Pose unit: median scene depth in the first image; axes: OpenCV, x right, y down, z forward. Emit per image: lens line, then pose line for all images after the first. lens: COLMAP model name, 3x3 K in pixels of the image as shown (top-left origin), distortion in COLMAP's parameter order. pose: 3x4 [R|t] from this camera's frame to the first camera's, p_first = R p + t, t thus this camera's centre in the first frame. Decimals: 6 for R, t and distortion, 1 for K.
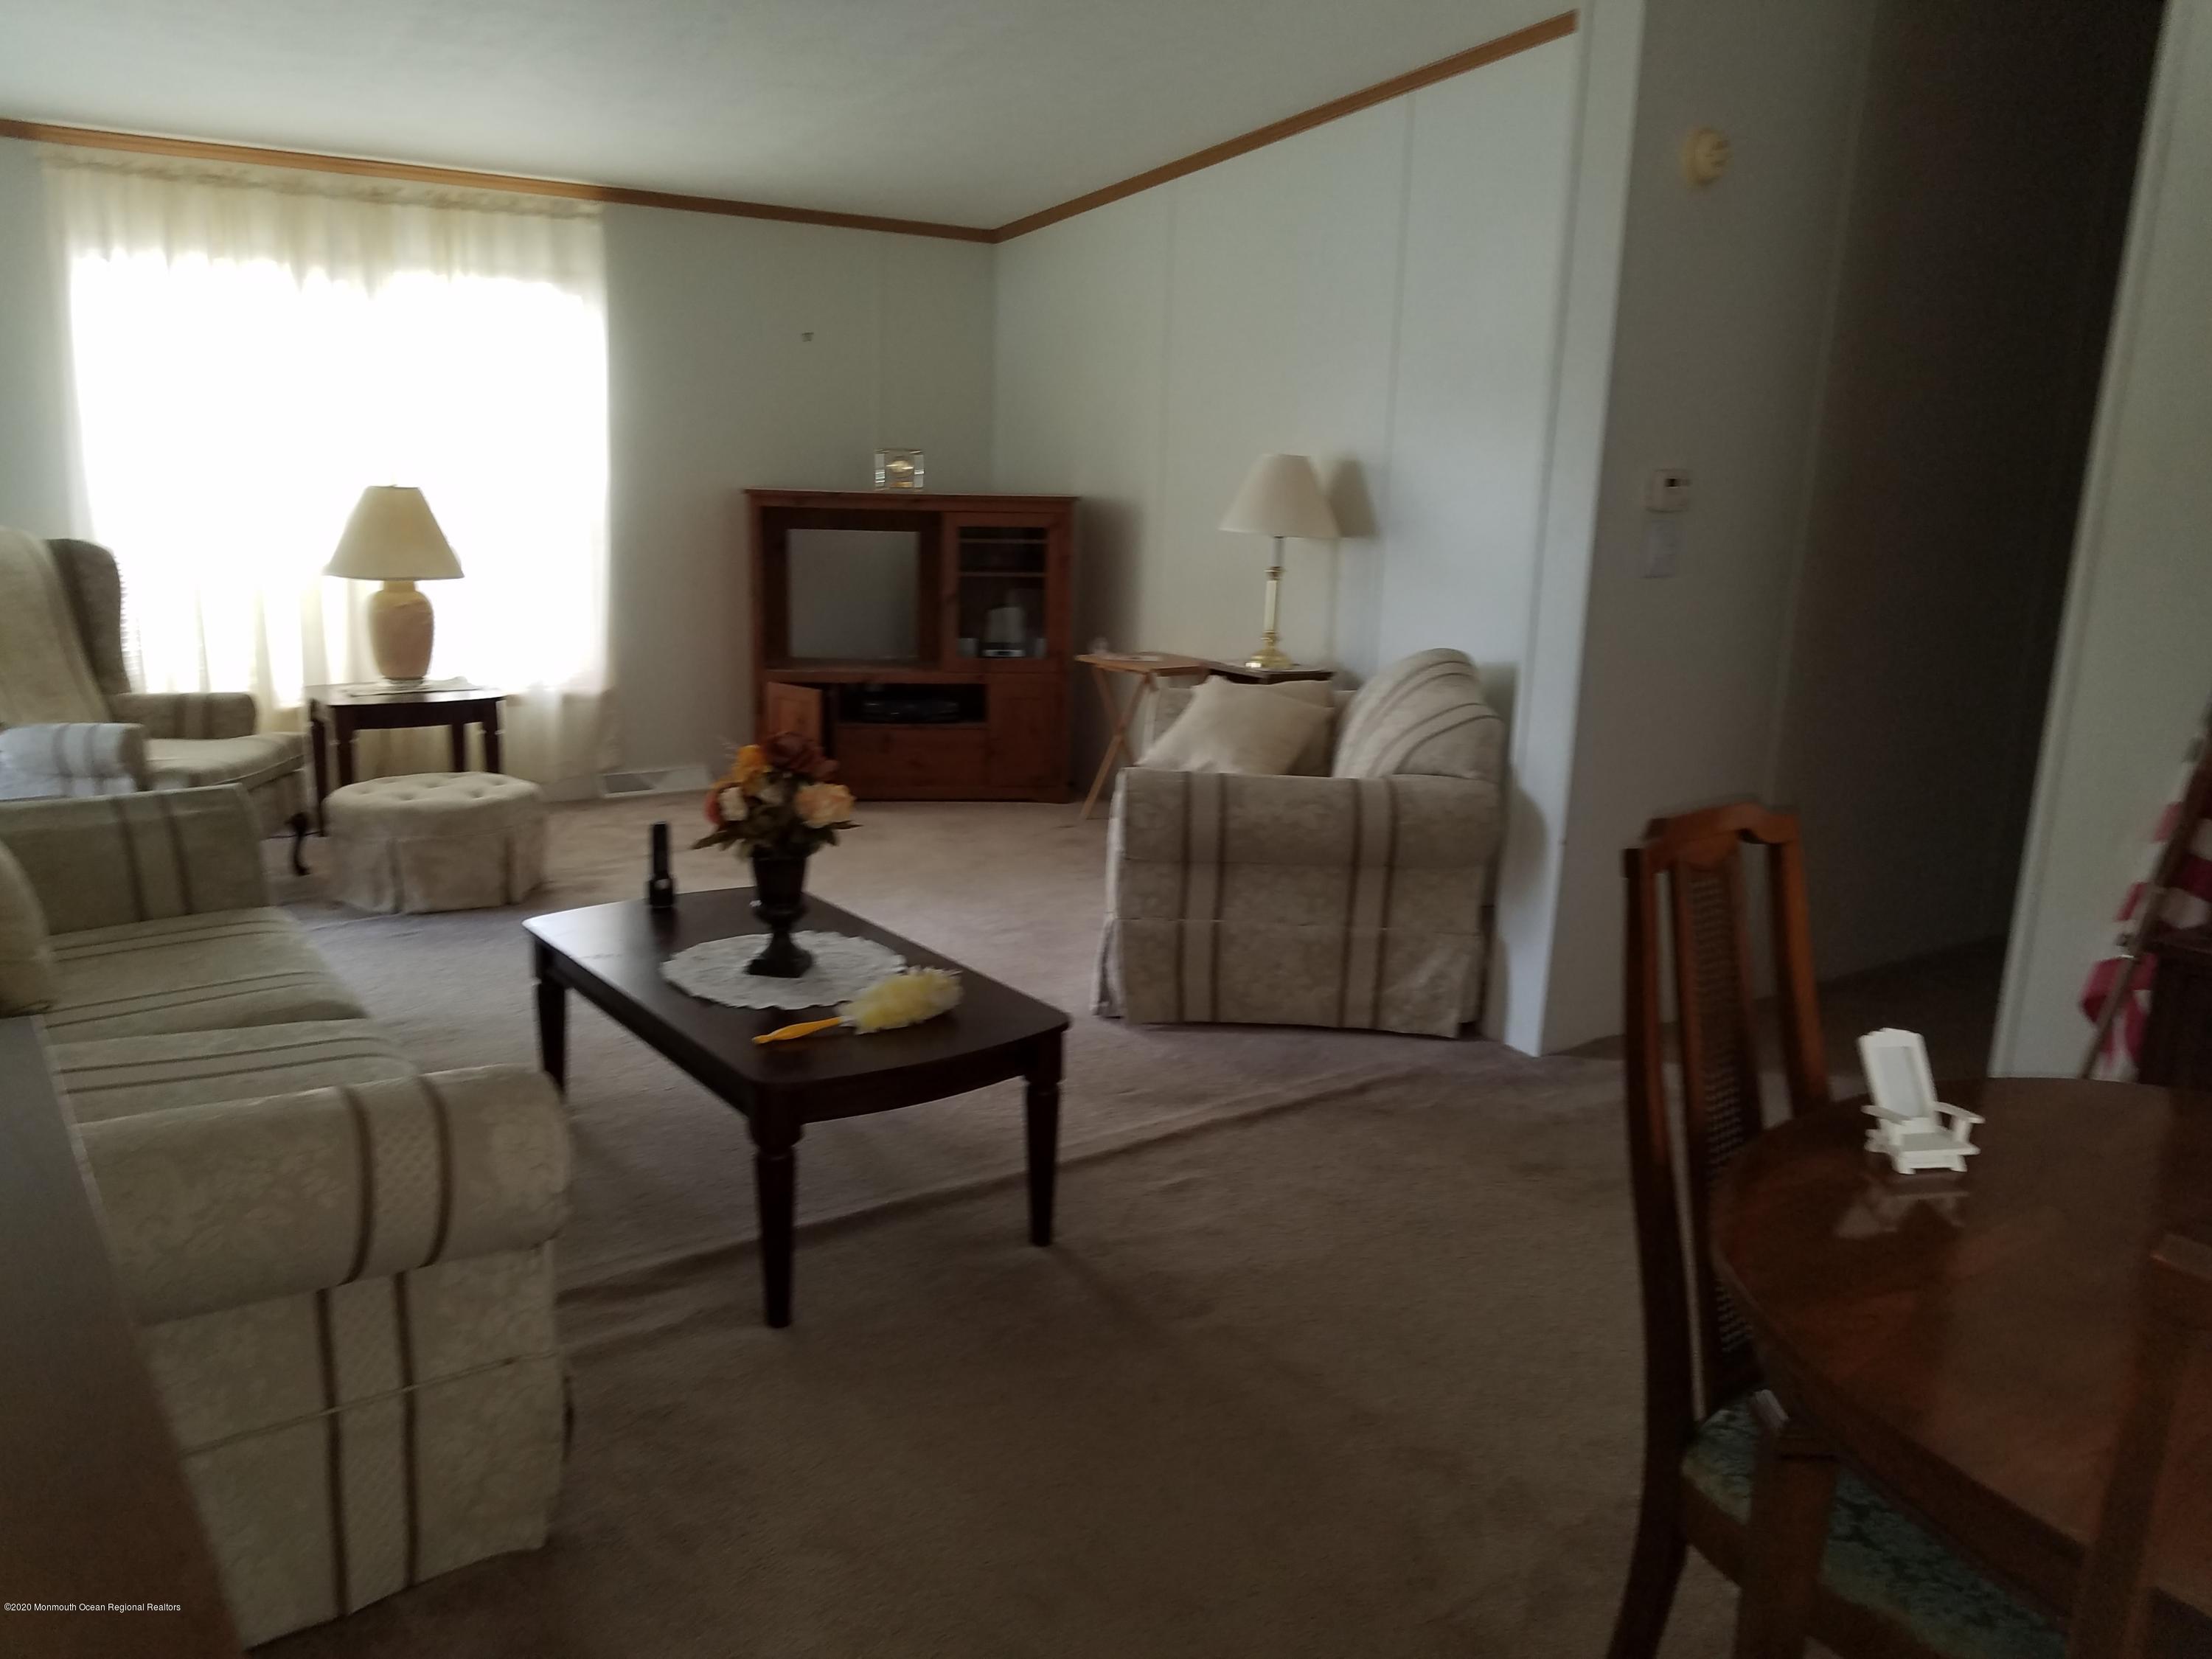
lens RADIAL K [[1763.3, 0, 1106.4], [0, 1763.3, 868.8], [0, 0, 1]] dist [0.006061, -0.011348]
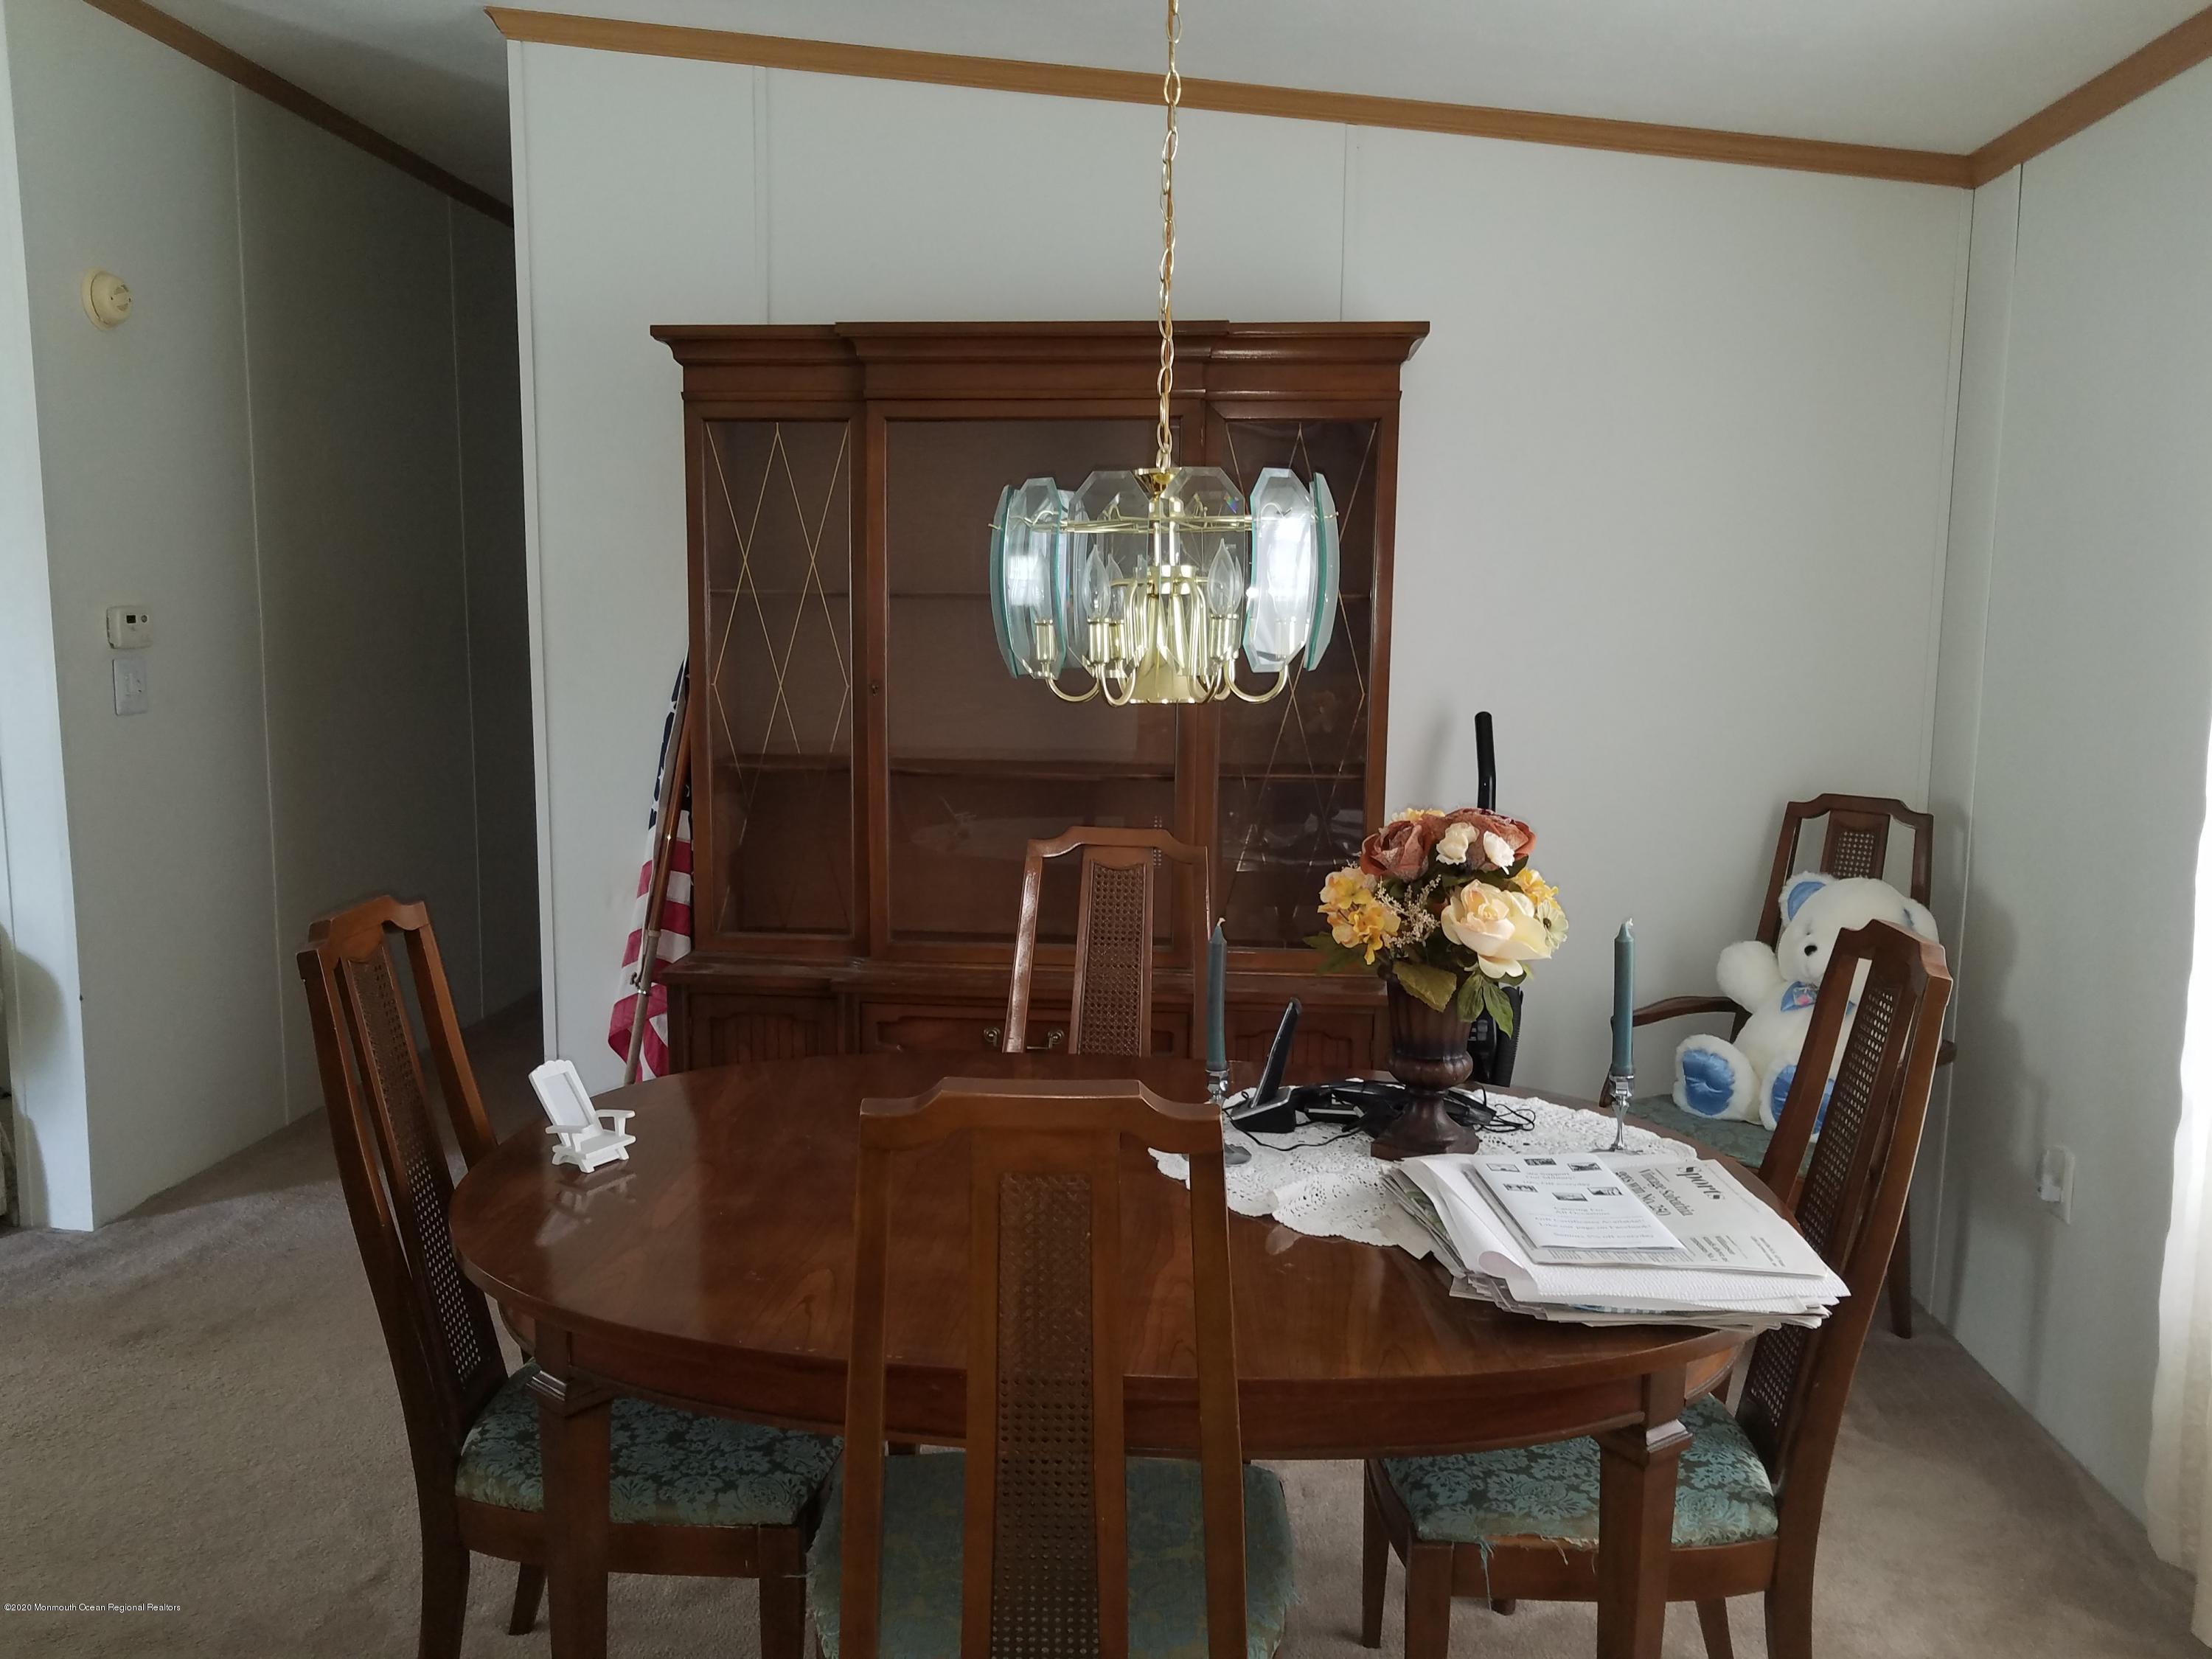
lens RADIAL K [[1763.3, 0, 1106.4], [0, 1763.3, 868.8], [0, 0, 1]] dist [0.006061, -0.011348]
pose [[0.653492, -0.139364, 0.743993, -0.170333], [0.190190, 0.981603, 0.016818, 0.012262], [-0.732650, 0.130510, 0.667976, -0.093555]]
